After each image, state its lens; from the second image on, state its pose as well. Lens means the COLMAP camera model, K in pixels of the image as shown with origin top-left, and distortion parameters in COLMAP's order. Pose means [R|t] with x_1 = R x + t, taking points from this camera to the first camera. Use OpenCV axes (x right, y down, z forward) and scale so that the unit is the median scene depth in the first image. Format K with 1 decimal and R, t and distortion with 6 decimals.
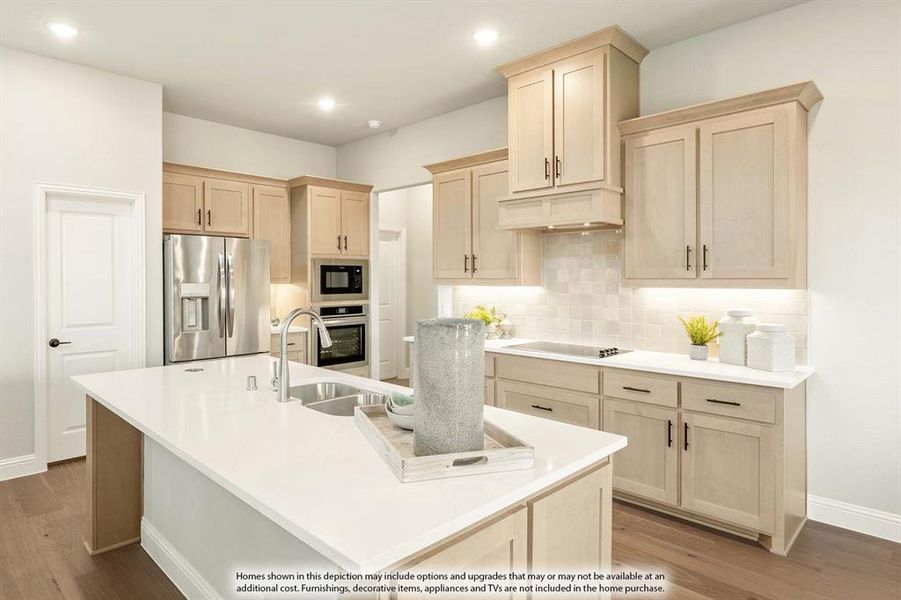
lens RADIAL K [[515.9, 0, 395.6], [0, 515.9, 279.7], [0, 0, 1]] dist [-0.002462, -0.000892]
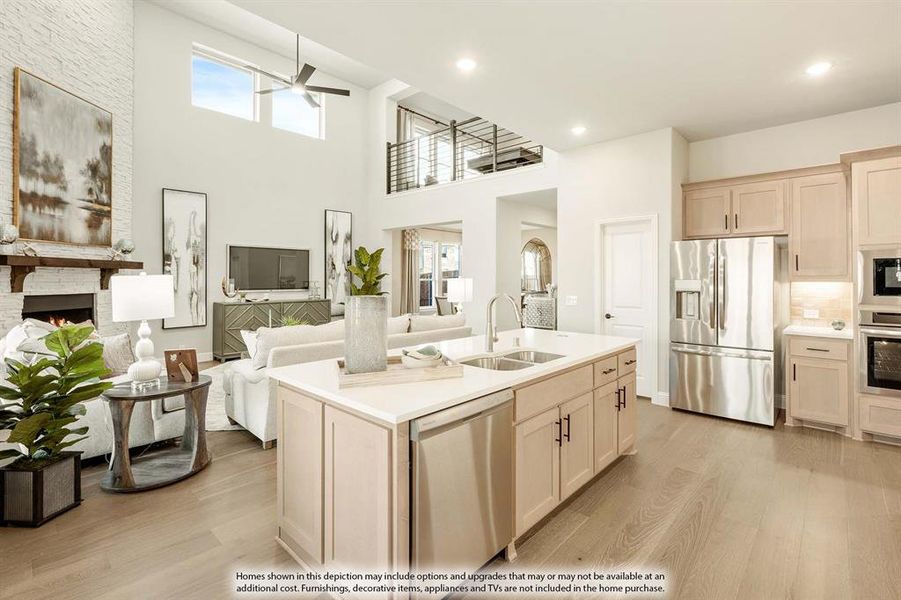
lens RADIAL K [[413.6, 0, 487.2], [0, 413.6, 275.3], [0, 0, 1]] dist [0.001794, 0.000211]
pose [[0.116400, -0.009063, -0.993161, 0.522936], [-0.005406, 0.999938, -0.009758, 0.008301], [0.993188, 0.006505, 0.116344, 0.417959]]
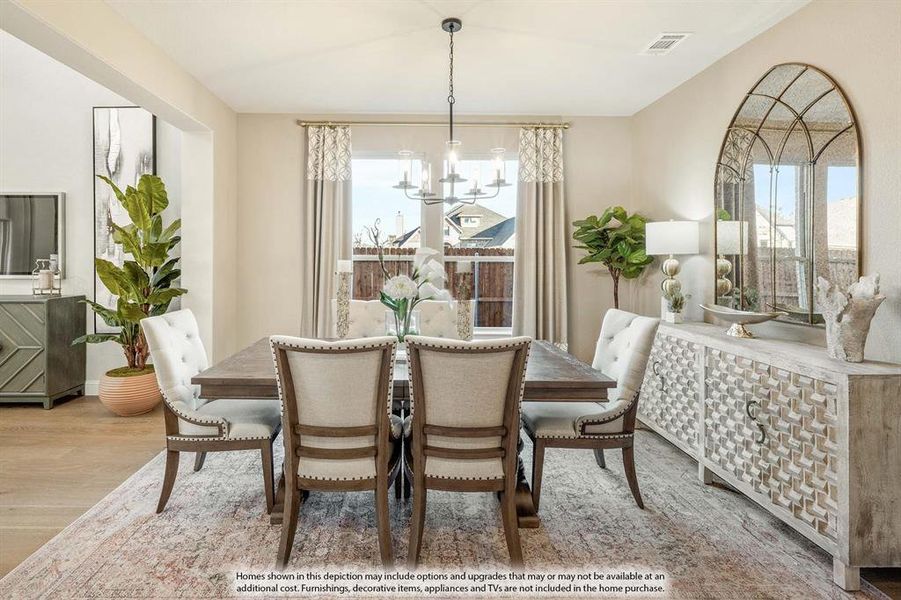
lens RADIAL K [[399.7, 0, 450.6], [0, 399.7, 255.2], [0, 0, 1]] dist [0.000253, 0.000017]
pose [[-0.679472, -0.002337, -0.733698, -1.365115], [-0.007464, 0.999965, 0.003727, 0.002285], [0.733664, 0.008009, -0.679465, 1.060567]]
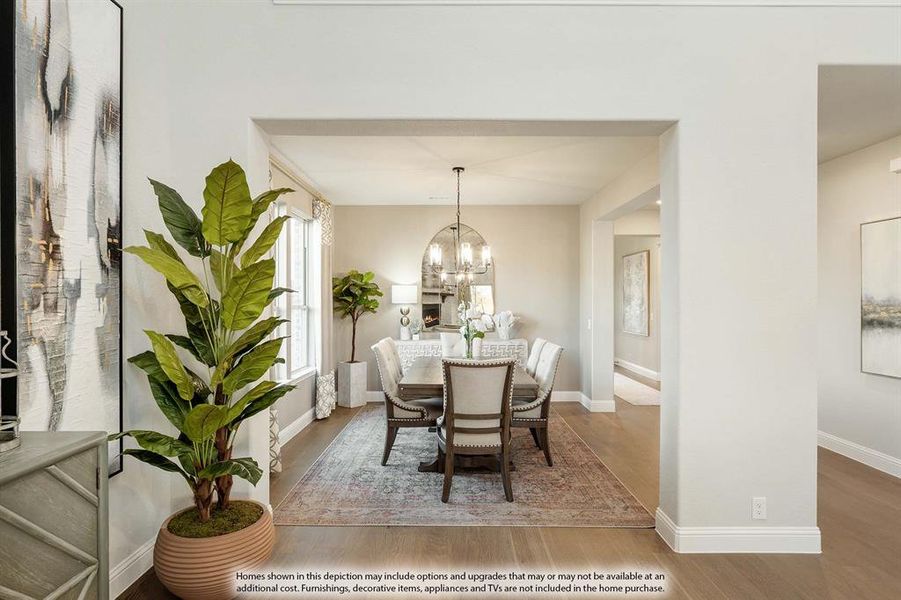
lens RADIAL K [[497.4, 0, 450.5], [0, 497.4, 300.0], [0, 0, 1]] dist [-0.003223, -0.000541]
pose [[0.728219, -0.002050, -0.685341, -0.944888], [-0.001822, 0.999986, -0.004927, 0.001605], [0.685342, 0.004837, 0.728205, -0.153890]]
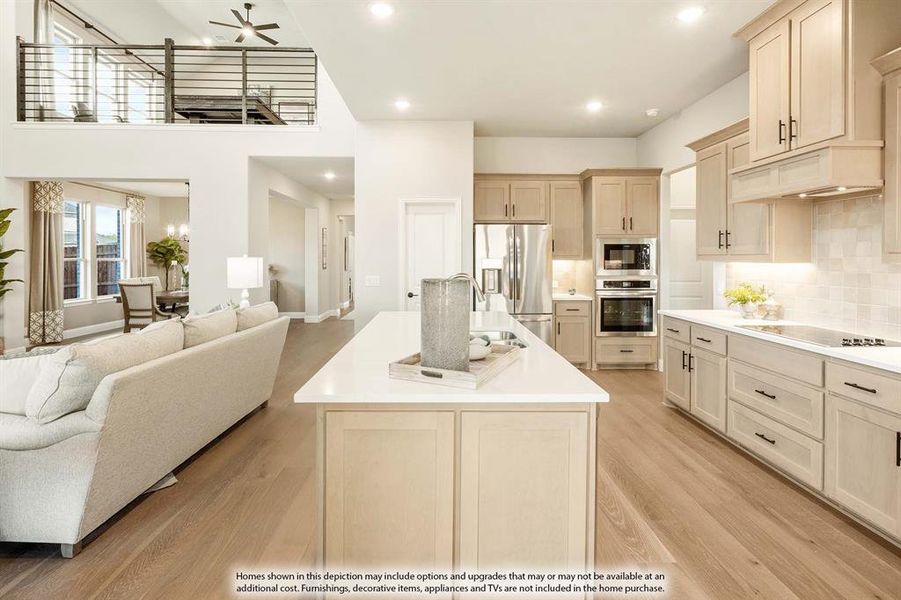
lens RADIAL K [[444.5, 0, 446.5], [0, 444.5, 260.1], [0, 0, 1]] dist [-0.001676, 0.000006]
pose [[0.745937, 0.004019, -0.666004, 0.317582], [-0.002917, 0.999992, 0.002768, 0.007349], [0.666010, -0.000121, 0.745943, 0.024964]]
